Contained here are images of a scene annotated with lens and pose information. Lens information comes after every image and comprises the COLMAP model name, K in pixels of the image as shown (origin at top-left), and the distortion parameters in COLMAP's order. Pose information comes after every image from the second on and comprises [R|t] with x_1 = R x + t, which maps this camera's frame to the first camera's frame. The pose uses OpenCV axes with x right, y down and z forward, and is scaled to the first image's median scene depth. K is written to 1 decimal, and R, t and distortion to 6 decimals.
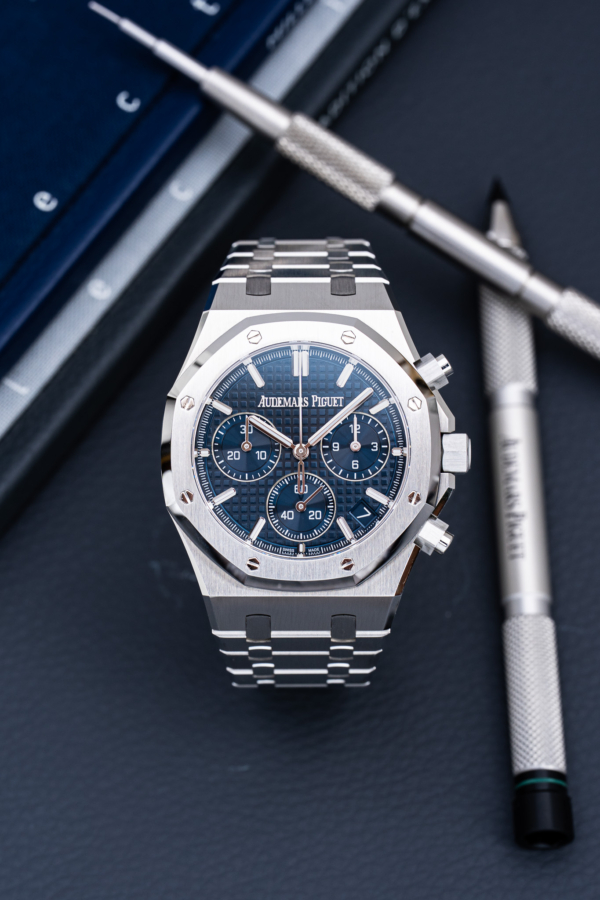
lens RADIAL K [[5179.8, 0, 309.5], [0, 5179.8, 495.4], [0, 0, 1]] dist [1.780589, 0.000000]
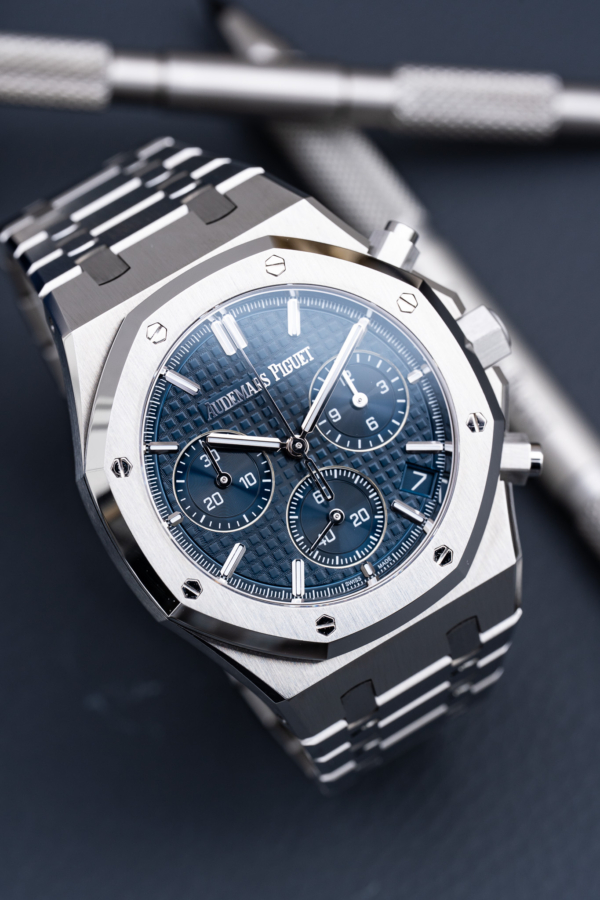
lens RADIAL K [[5179.8, 0, 344.7], [0, 5179.8, 448.4], [0, 0, 1]] dist [1.780589, 0.000000]
pose [[0.843728, -0.497192, 0.202293, -0.133883], [0.490210, 0.867257, 0.086950, -0.064241], [-0.218671, 0.025804, 0.975457, 0.334329]]
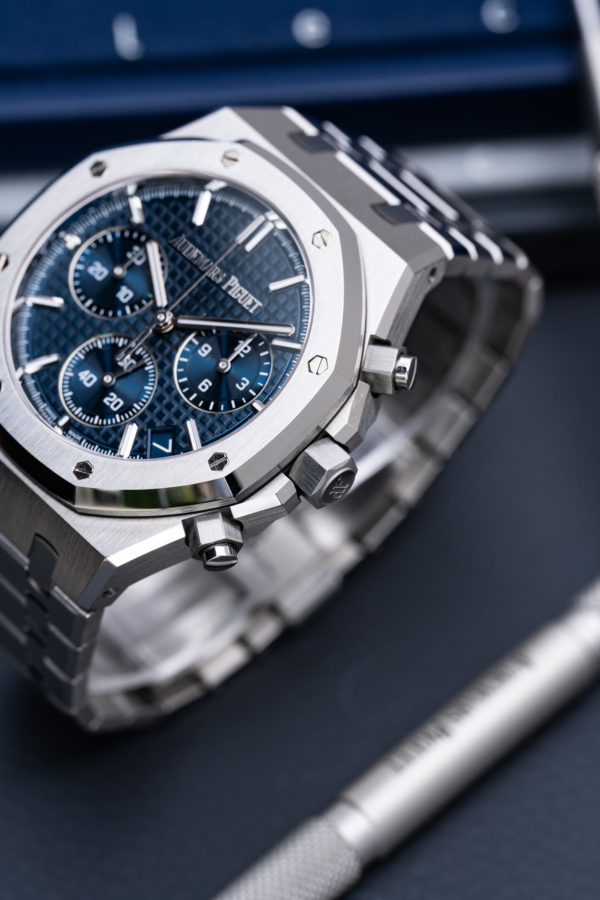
lens RADIAL K [[5179.8, 0, 292.7], [0, 5179.8, 446.7], [0, 0, 1]] dist [1.780589, 0.000000]
pose [[0.666088, 0.599156, -0.444229, 0.324766], [-0.688486, 0.722991, -0.057196, 0.031009], [0.286904, 0.343943, 0.894086, 0.394785]]
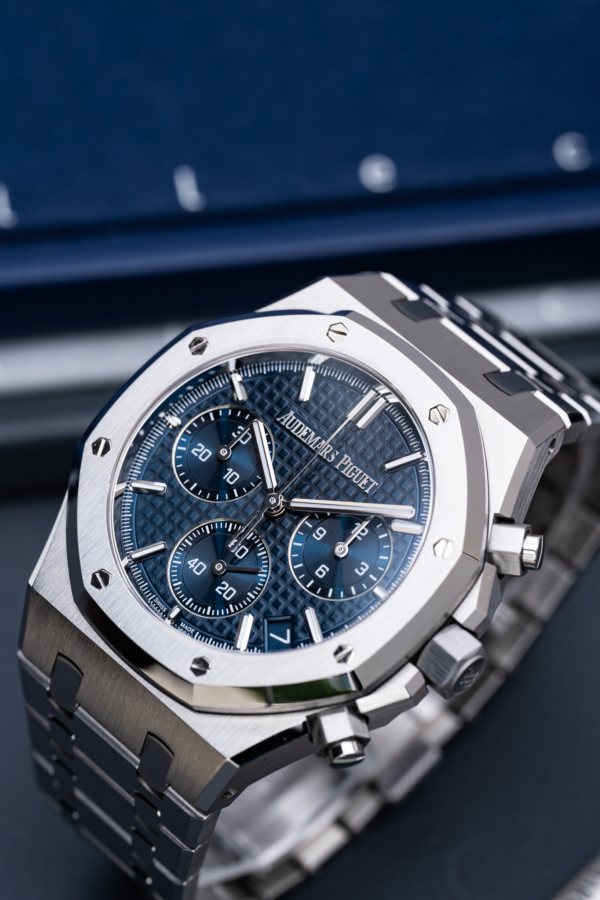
lens RADIAL K [[5179.8, 0, 266.1], [0, 5179.8, 430.1], [0, 0, 1]] dist [1.780589, 0.000000]
pose [[0.701912, 0.579020, -0.414796, 0.264384], [-0.662707, 0.744332, -0.082400, 0.039307], [0.261035, 0.332725, 0.906176, 0.400052]]
